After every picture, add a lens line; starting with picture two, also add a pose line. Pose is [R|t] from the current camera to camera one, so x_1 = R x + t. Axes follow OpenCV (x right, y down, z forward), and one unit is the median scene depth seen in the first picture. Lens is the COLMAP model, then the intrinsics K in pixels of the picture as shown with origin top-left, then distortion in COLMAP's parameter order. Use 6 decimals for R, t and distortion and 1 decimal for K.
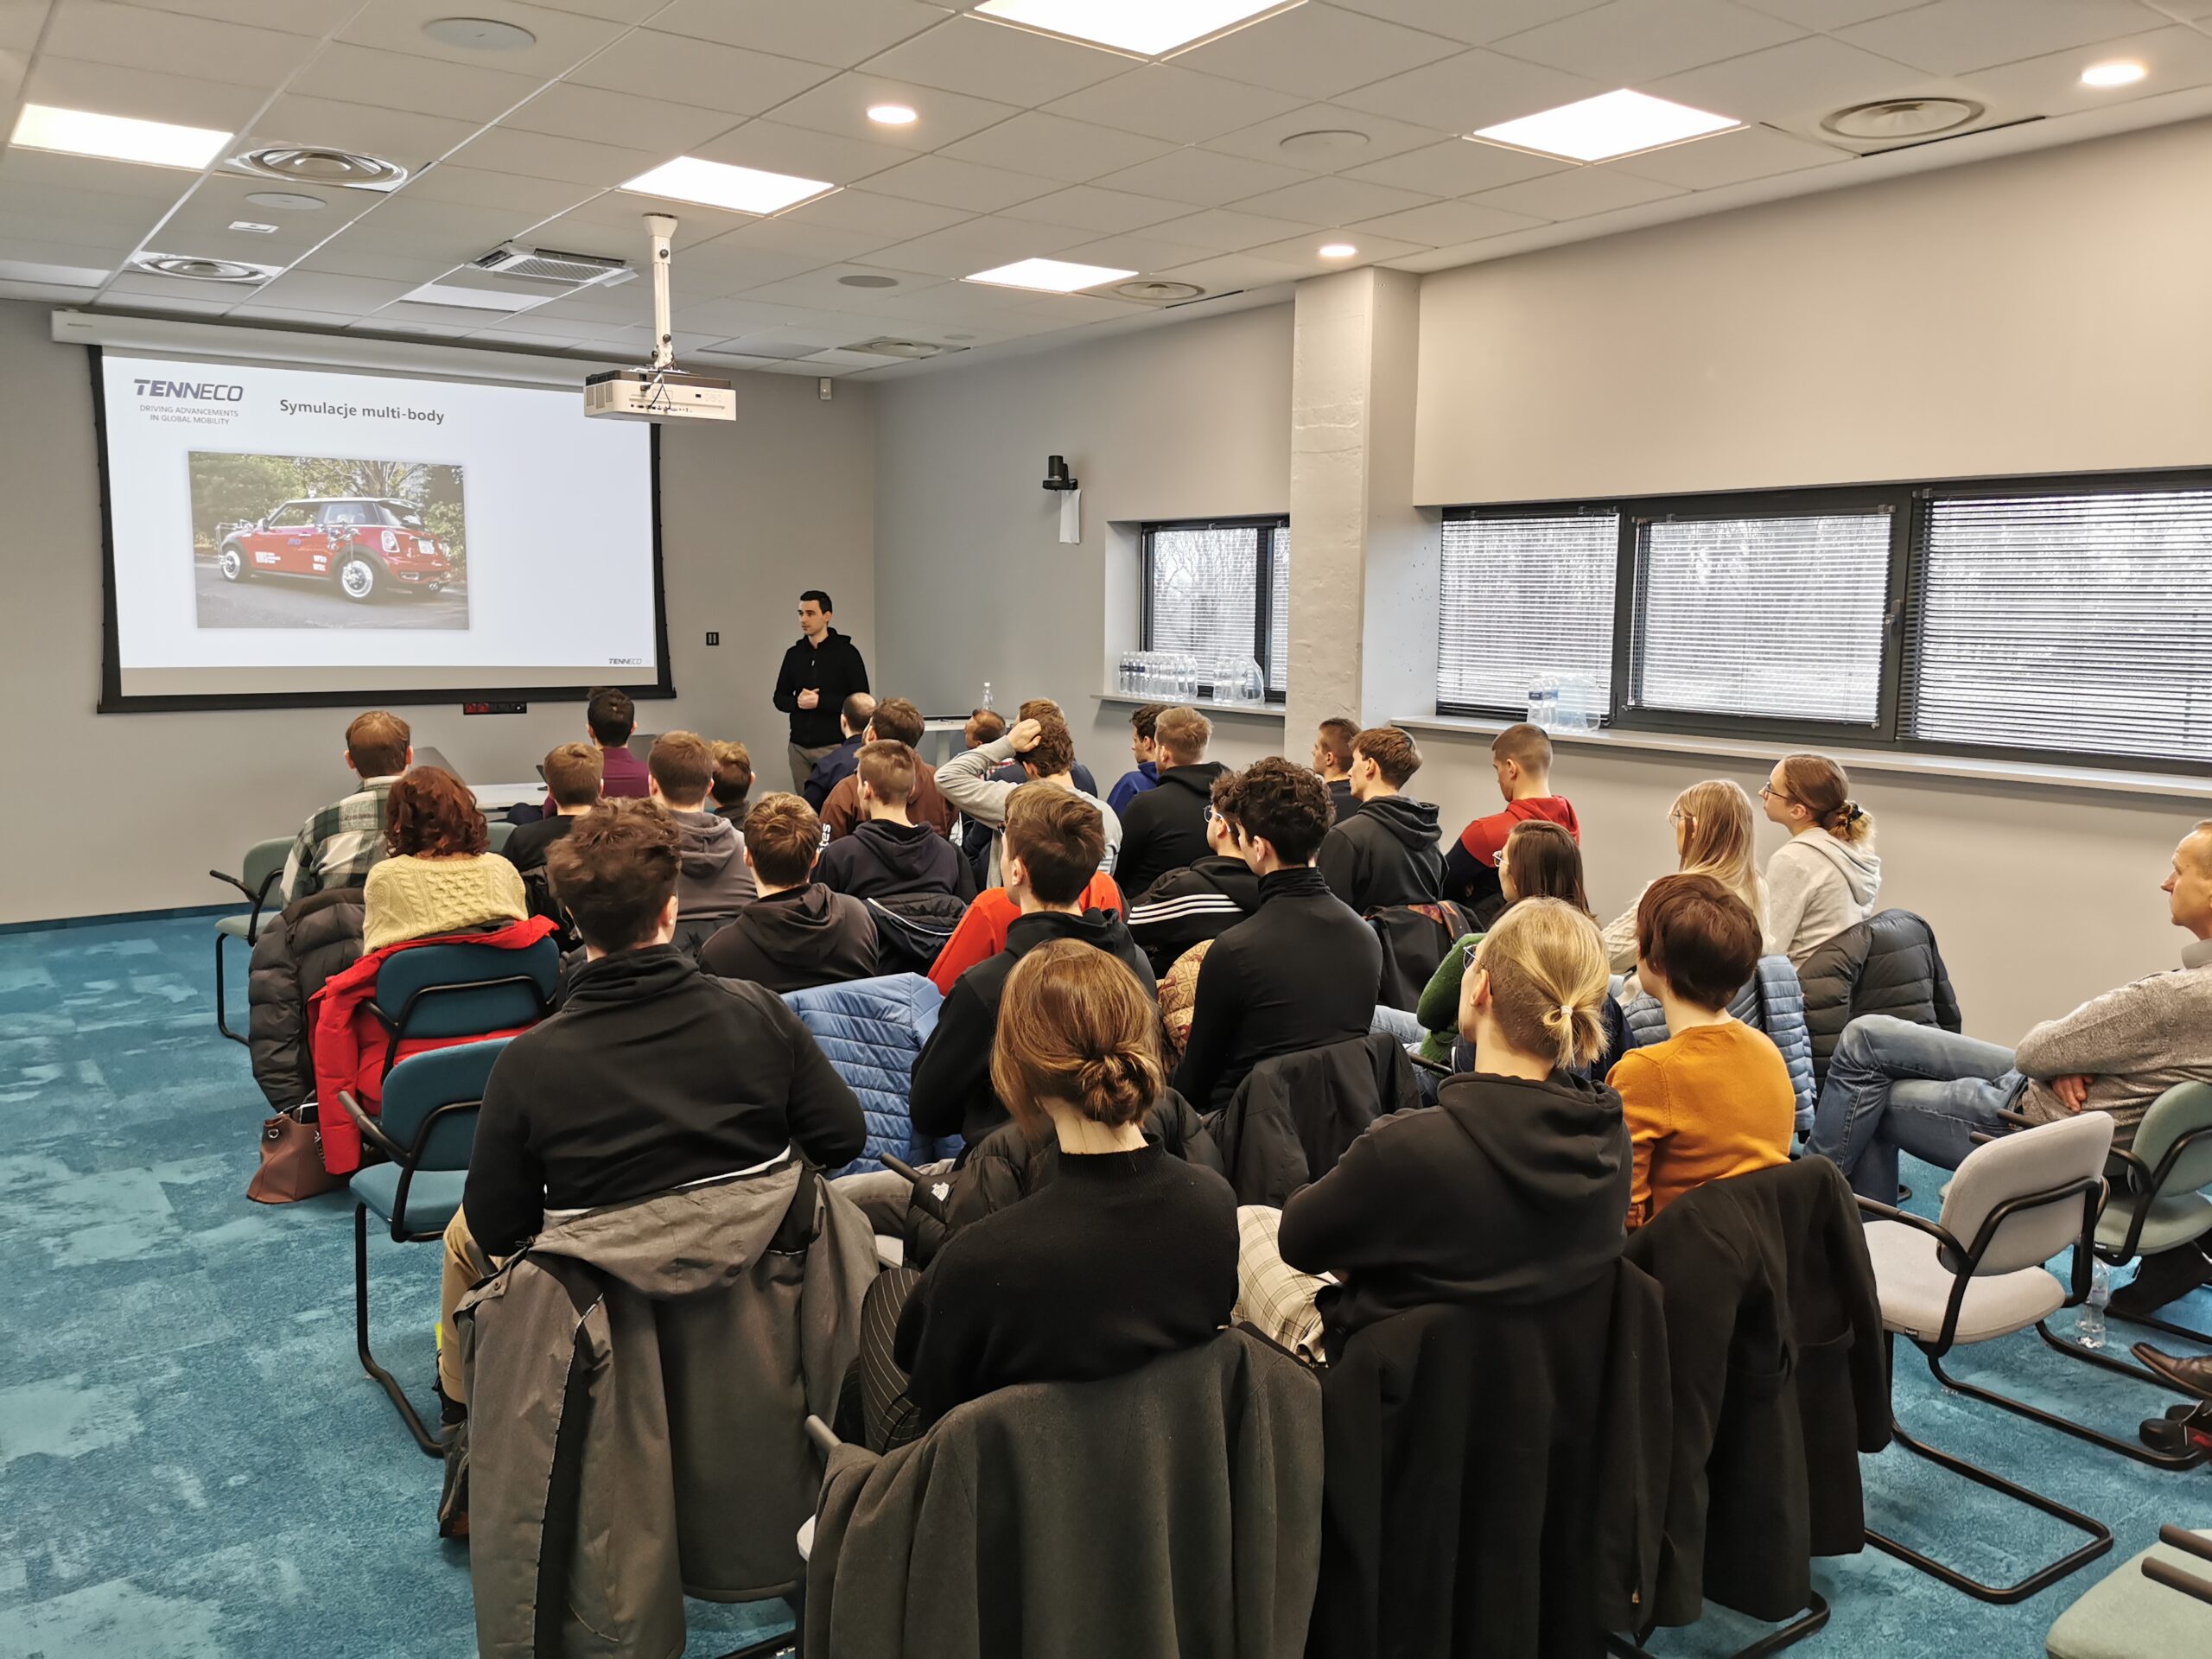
lens RADIAL K [[1713.5, 0, 1115.4], [0, 1713.5, 819.2], [0, 0, 1]] dist [0.028021, -0.045490]
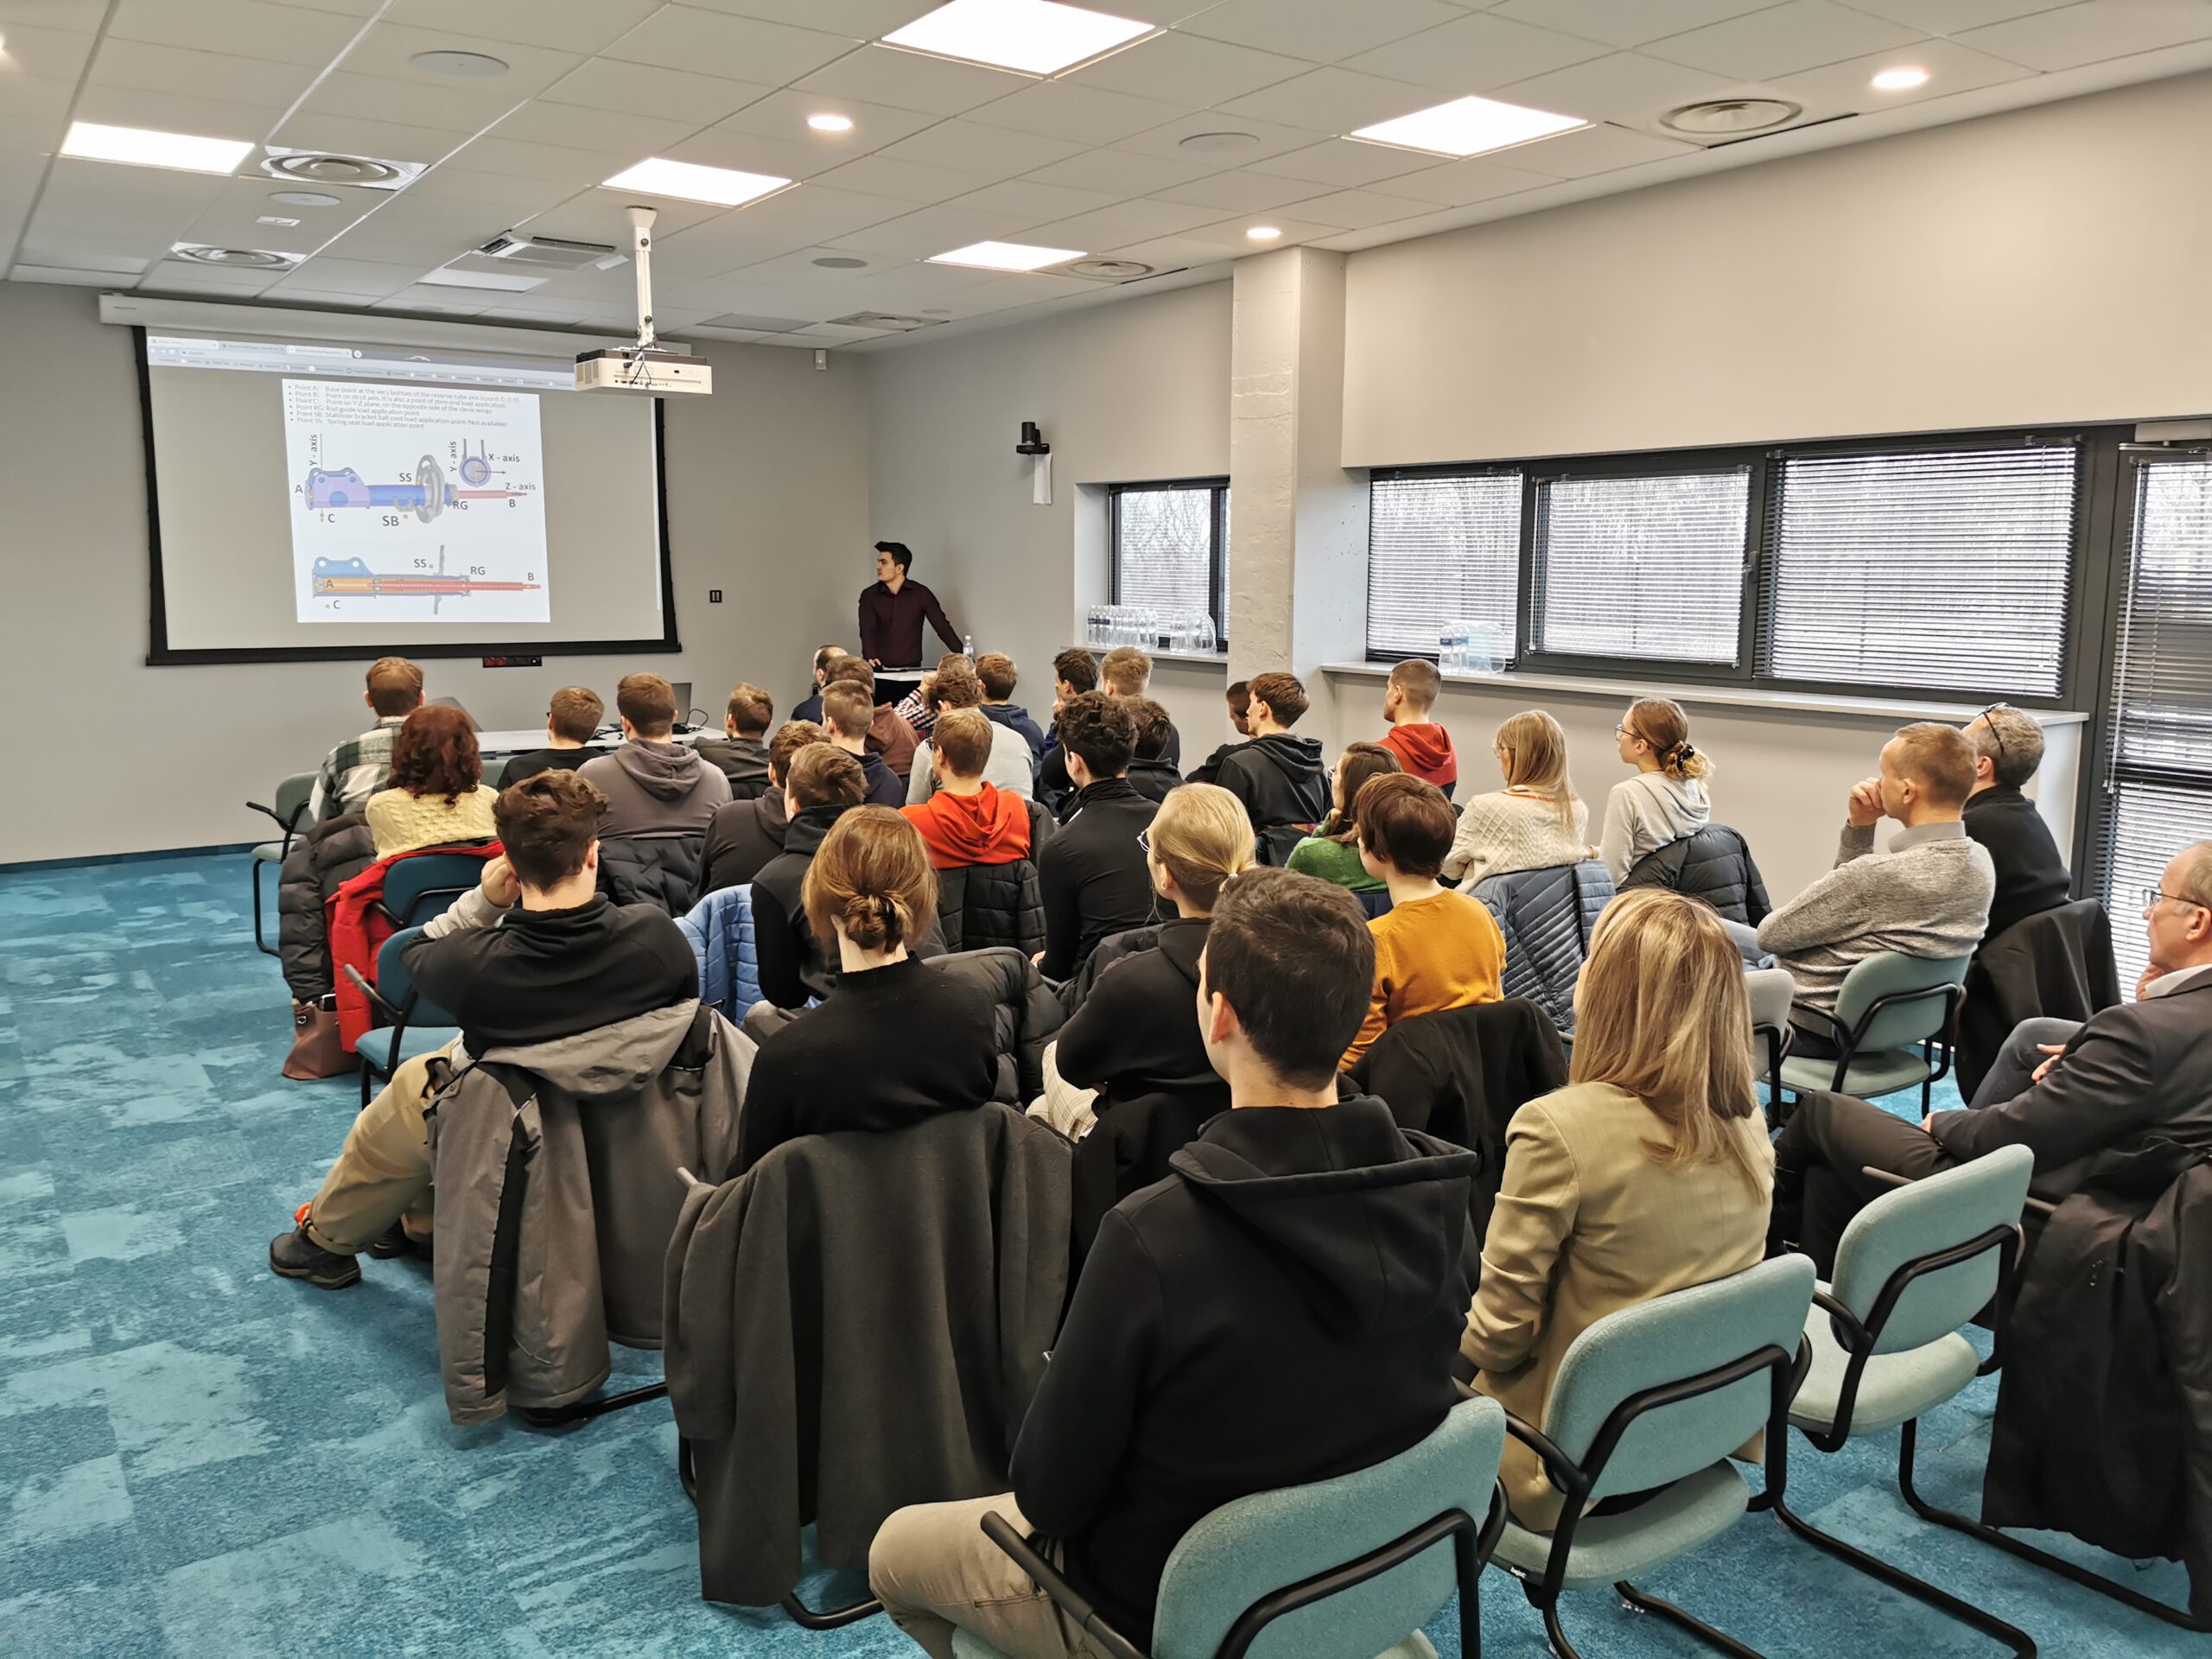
lens RADIAL K [[1713.5, 0, 1115.4], [0, 1713.5, 819.2], [0, 0, 1]] dist [0.028021, -0.045490]
pose [[0.999720, -0.001234, -0.023619, 0.074784], [0.001737, 0.999772, 0.021304, 0.021194], [0.023587, -0.021339, 0.999494, -0.120046]]
